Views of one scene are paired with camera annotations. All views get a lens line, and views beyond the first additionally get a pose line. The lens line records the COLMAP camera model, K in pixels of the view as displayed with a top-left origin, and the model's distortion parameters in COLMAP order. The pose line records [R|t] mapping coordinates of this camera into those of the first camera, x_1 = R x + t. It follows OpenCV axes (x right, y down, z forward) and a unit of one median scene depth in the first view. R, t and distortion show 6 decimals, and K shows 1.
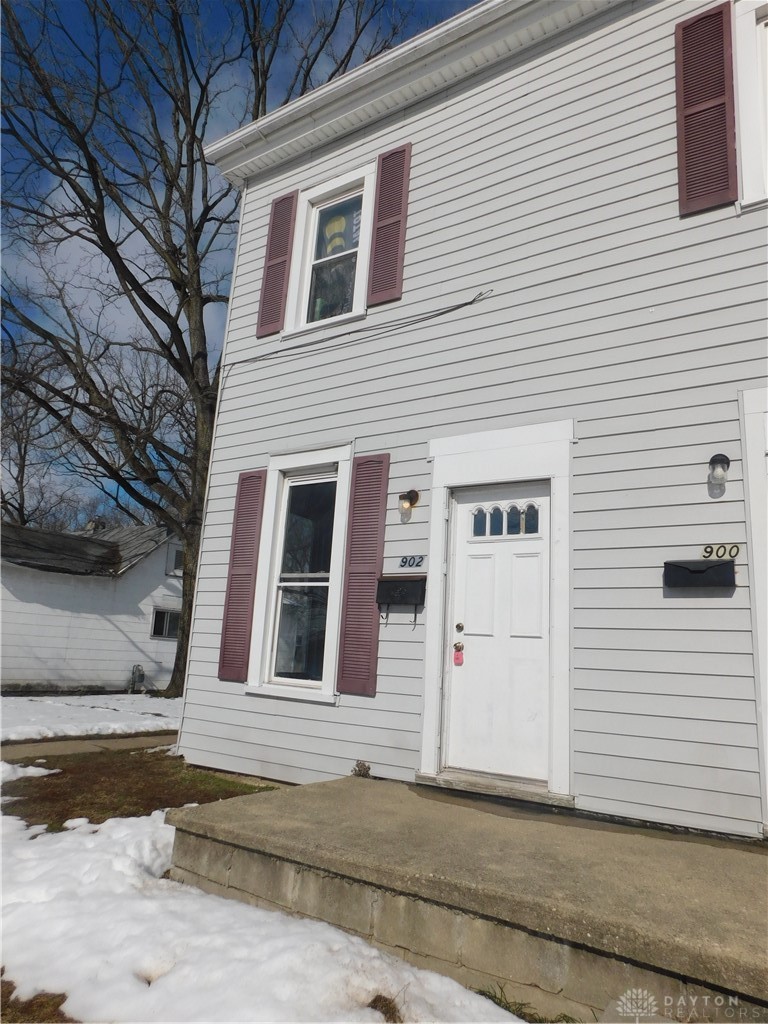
lens RADIAL K [[671.8, 0, 384.0], [0, 671.8, 512.0], [0, 0, 1]] dist [-0.077024, 0.067262]
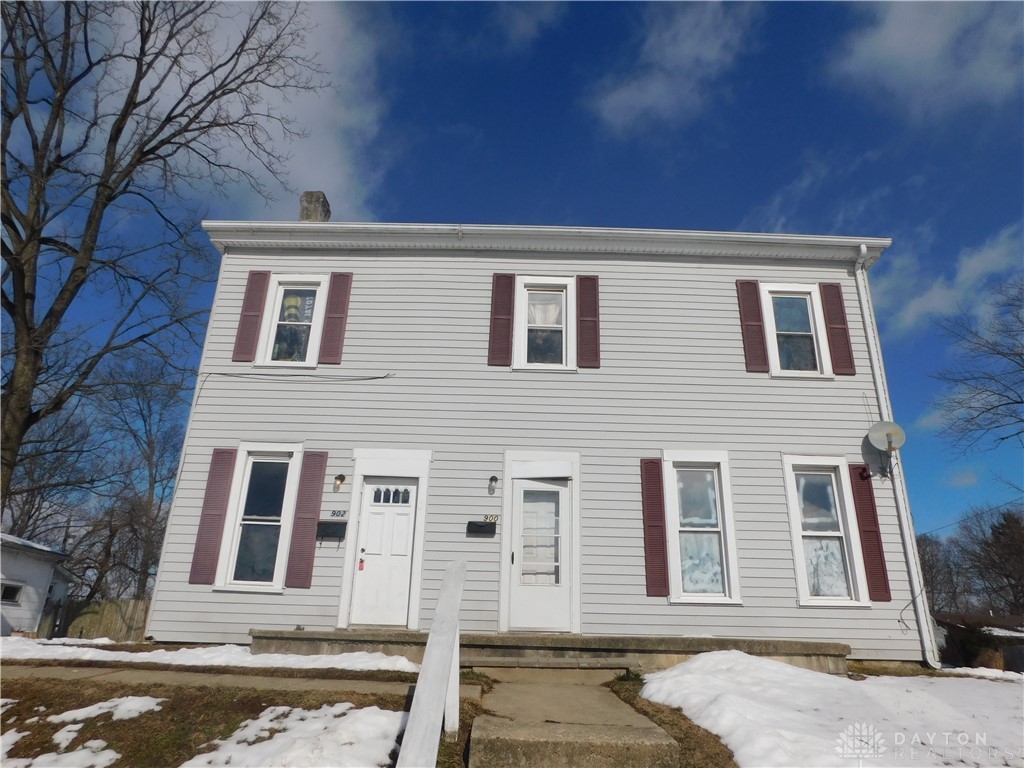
lens RADIAL K [[671.8, 0, 520.1], [0, 671.8, 385.6], [0, 0, 1]] dist [-0.077024, 0.067262]
pose [[0.829913, 0.166000, 0.532624, -0.571718], [-0.091468, 0.982274, -0.163619, -0.017514], [-0.550344, 0.087071, 0.830386, -0.816706]]
